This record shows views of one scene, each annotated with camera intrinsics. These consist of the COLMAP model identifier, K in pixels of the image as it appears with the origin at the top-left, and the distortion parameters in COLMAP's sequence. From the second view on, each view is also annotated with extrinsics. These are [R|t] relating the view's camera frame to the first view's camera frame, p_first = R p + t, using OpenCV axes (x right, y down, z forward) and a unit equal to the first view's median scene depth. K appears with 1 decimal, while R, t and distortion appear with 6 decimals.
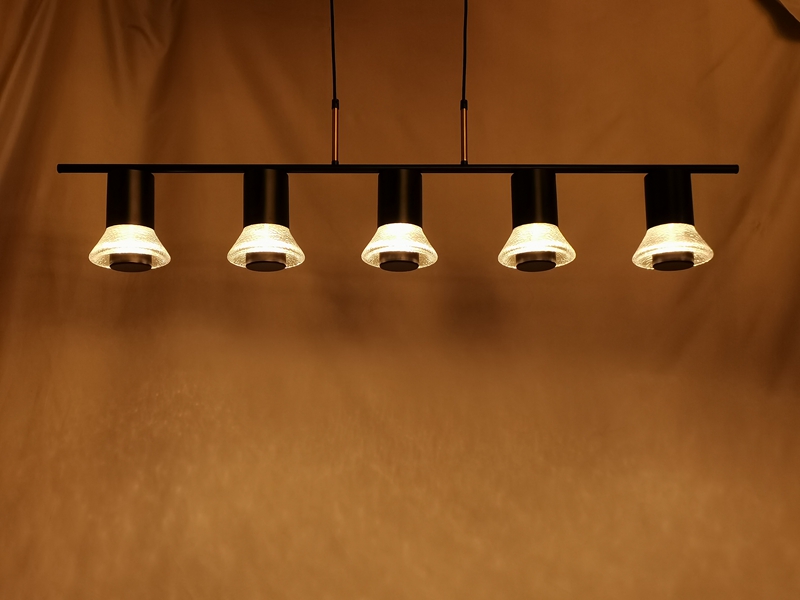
lens RADIAL K [[828.4, 0, 396.1], [0, 828.4, 298.8], [0, 0, 1]] dist [0.056352, 0.000000]
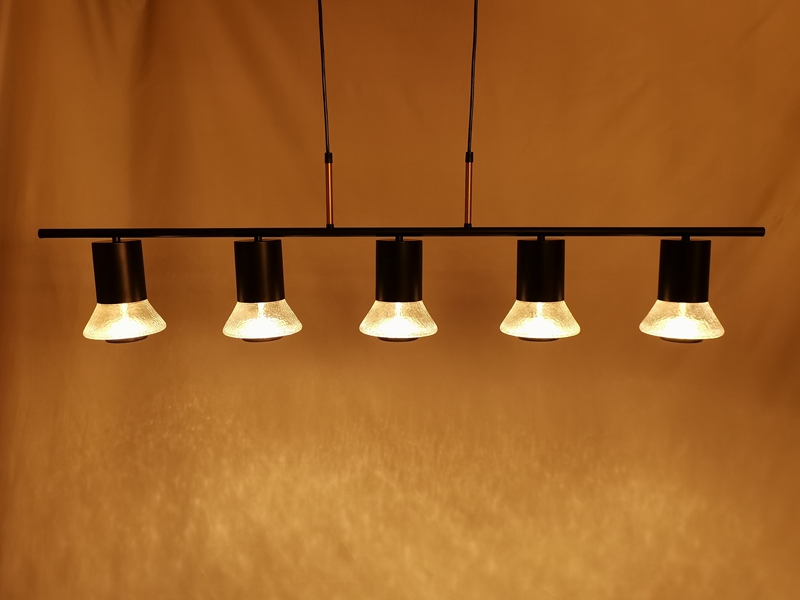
lens RADIAL K [[780.6, 0, 398.8], [0, 780.6, 273.4], [0, 0, 1]] dist [0.053142, 0.000000]
pose [[0.999651, 0.002380, -0.026327, 0.026445], [0.006378, 0.944800, 0.327586, -0.382774], [0.025654, -0.327639, 0.944454, 0.140722]]
